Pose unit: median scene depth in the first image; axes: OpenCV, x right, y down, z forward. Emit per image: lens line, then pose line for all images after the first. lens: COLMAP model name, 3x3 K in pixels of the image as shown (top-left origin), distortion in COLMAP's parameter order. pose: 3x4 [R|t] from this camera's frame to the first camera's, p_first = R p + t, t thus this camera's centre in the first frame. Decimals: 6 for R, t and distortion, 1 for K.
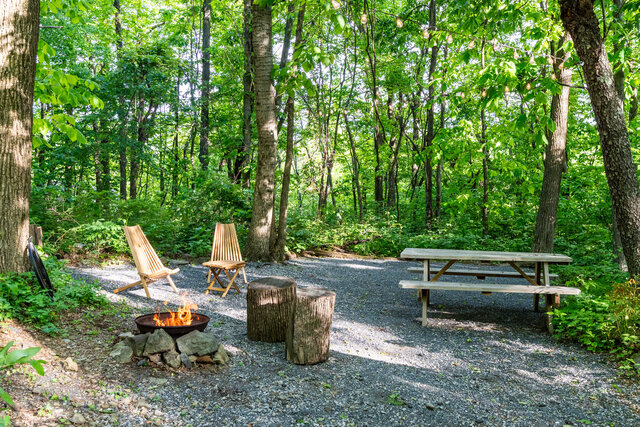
lens RADIAL K [[524.3, 0, 320.0], [0, 524.3, 213.5], [0, 0, 1]] dist [-0.002062, -0.002583]
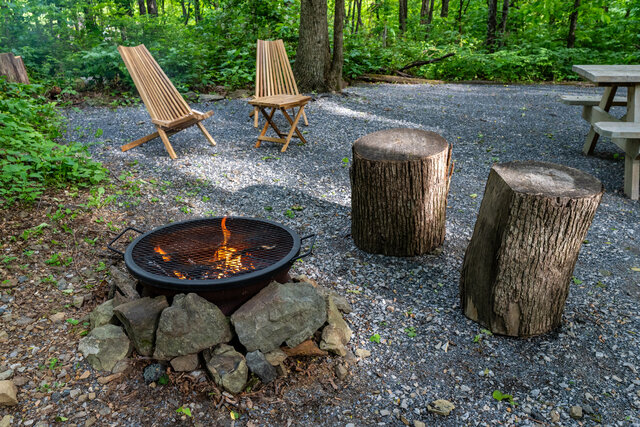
lens RADIAL K [[524.3, 0, 320.0], [0, 524.3, 213.5], [0, 0, 1]] dist [-0.002062, -0.002583]
pose [[0.997549, -0.021320, -0.066644, -0.129029], [0.041543, 0.946868, 0.318930, 0.031382], [0.056304, -0.320917, 0.945432, 0.469985]]
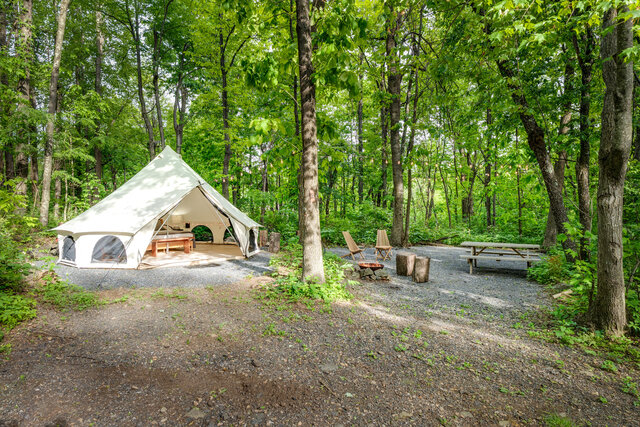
lens RADIAL K [[295.2, 0, 320.0], [0, 295.2, 213.5], [0, 0, 1]] dist [-0.000201, -0.000124]
pose [[0.938684, -0.020821, -0.344149, 0.017044], [0.011601, 0.999517, -0.028829, -0.032813], [0.344583, 0.023069, 0.938472, -0.530906]]
